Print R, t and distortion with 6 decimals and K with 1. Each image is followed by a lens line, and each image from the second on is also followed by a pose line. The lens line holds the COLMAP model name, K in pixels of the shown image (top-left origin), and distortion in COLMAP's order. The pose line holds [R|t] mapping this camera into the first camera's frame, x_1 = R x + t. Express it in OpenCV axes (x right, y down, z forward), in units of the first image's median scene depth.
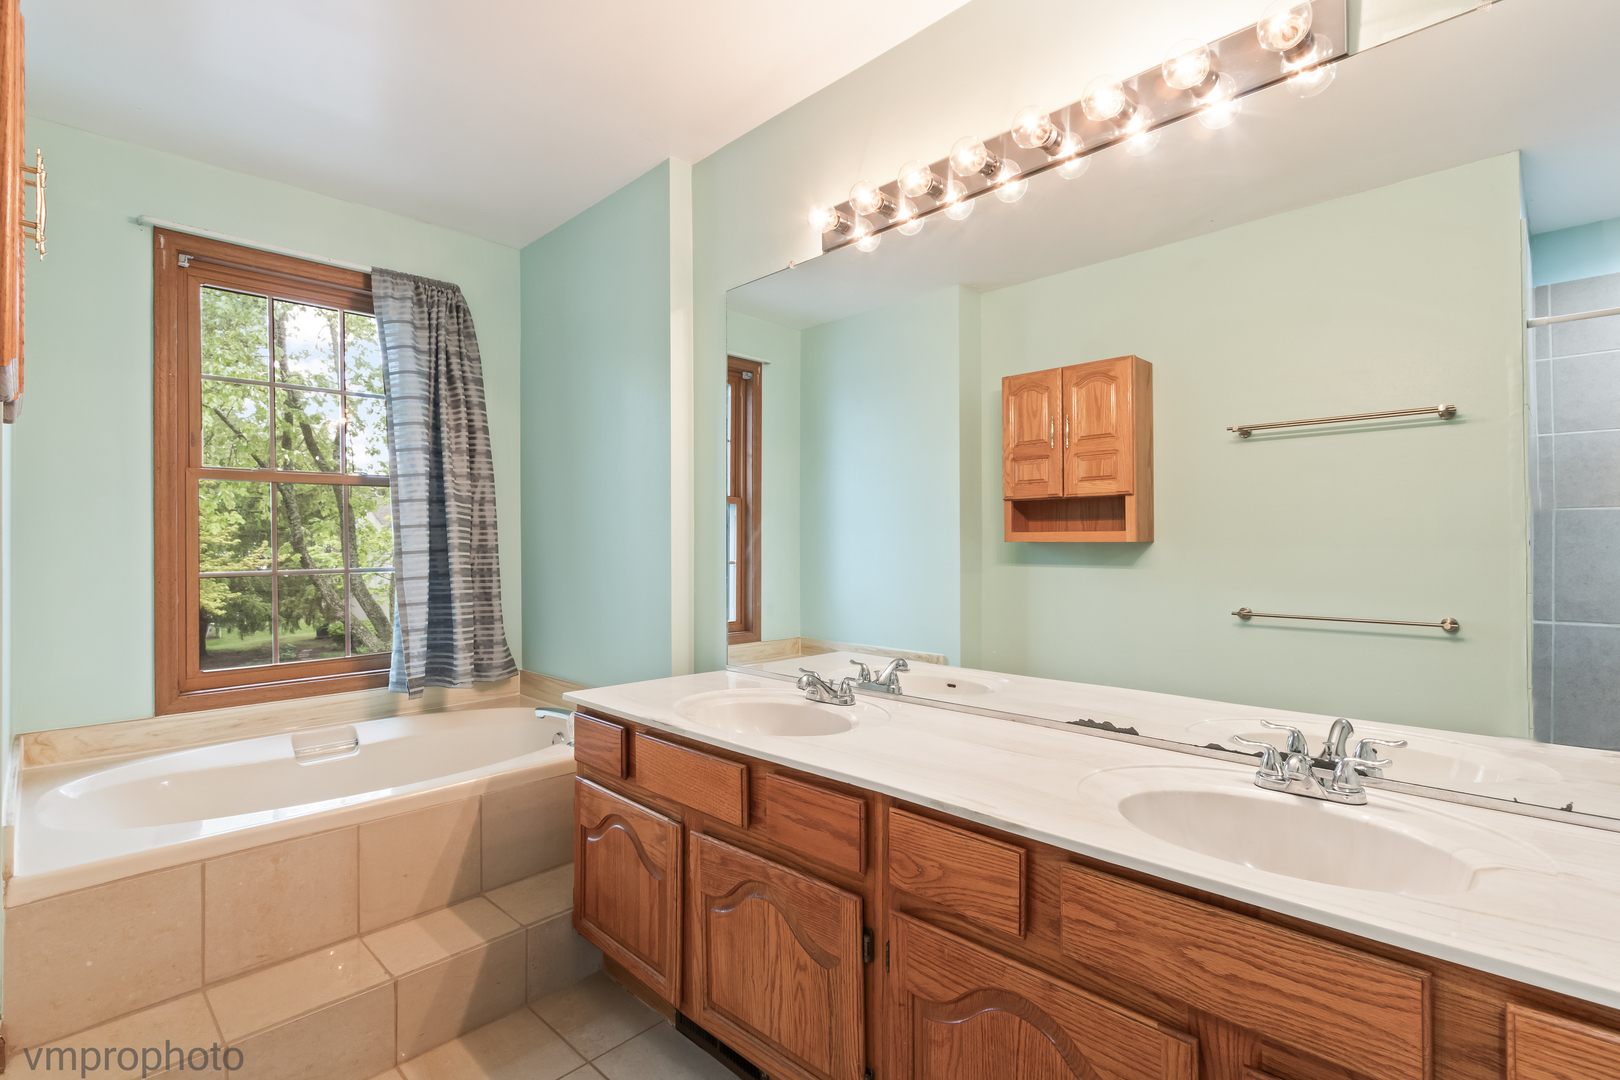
lens RADIAL K [[750.0, 0, 809.8], [0, 750.0, 543.8], [0, 0, 1]] dist [0.000438, -0.000550]
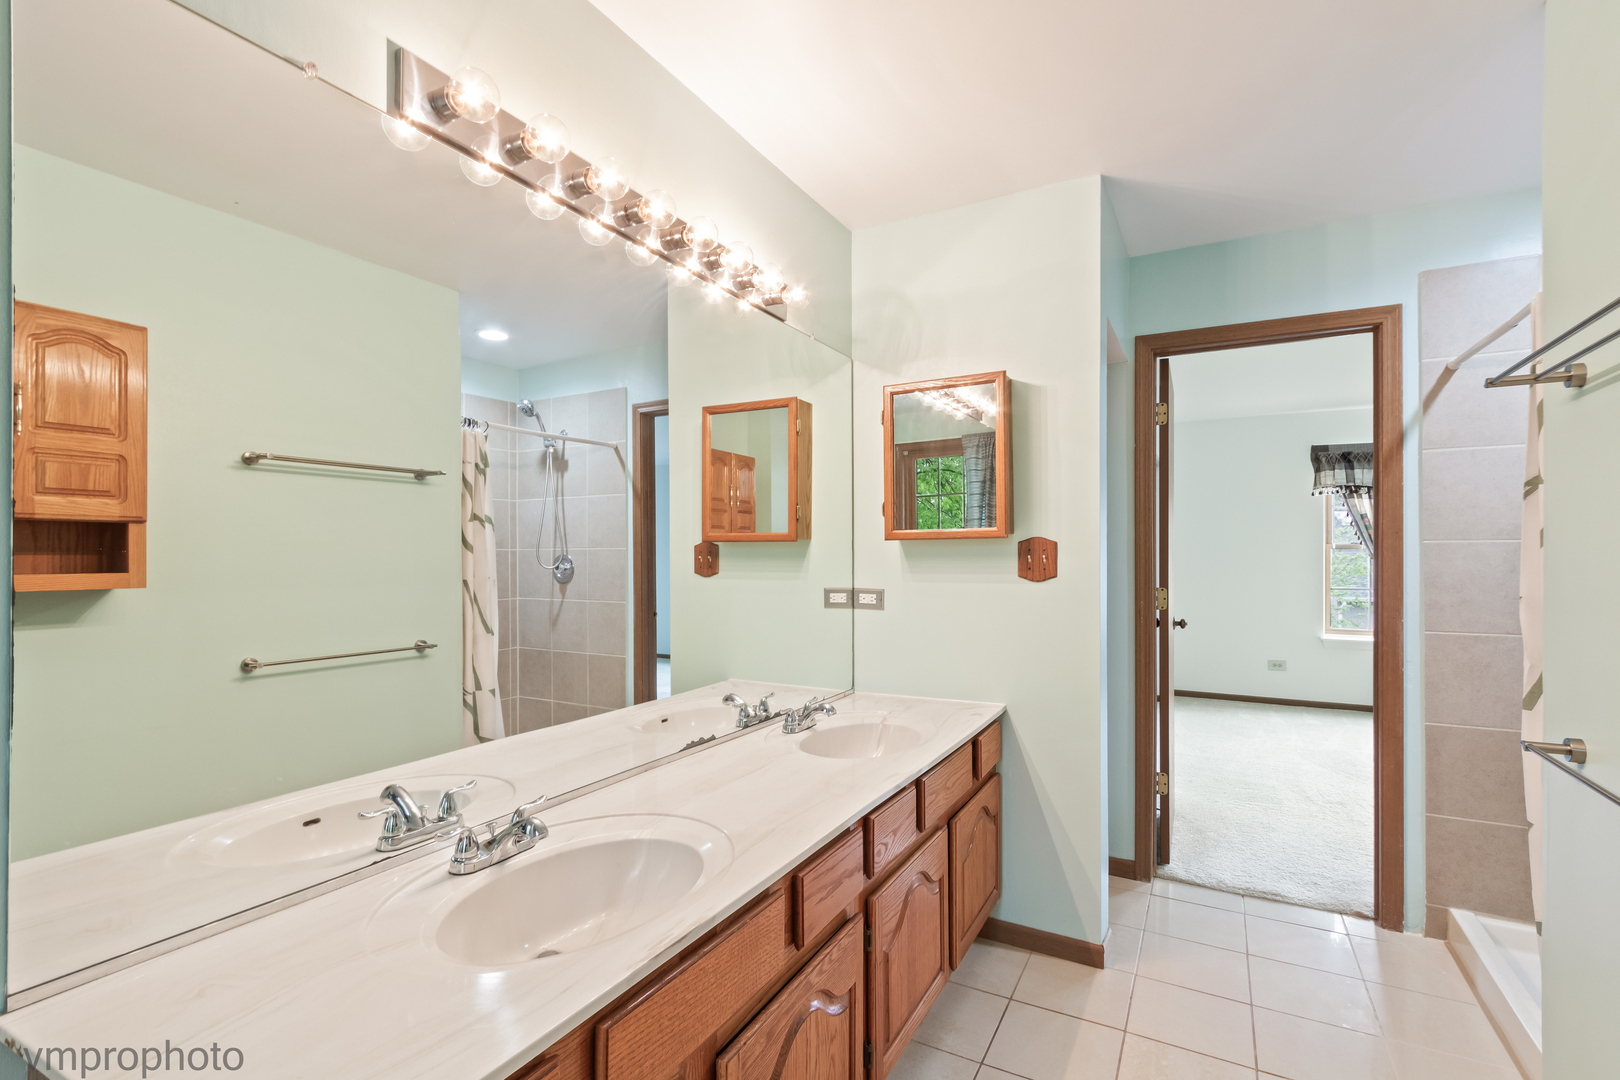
lens RADIAL K [[750.0, 0, 808.3], [0, 750.0, 544.7], [0, 0, 1]] dist [0.000438, -0.000550]
pose [[-0.269530, 0.016970, 0.962842, -0.446492], [0.001055, 0.999849, -0.017327, -0.031962], [-0.962991, -0.003654, -0.269507, 0.607702]]
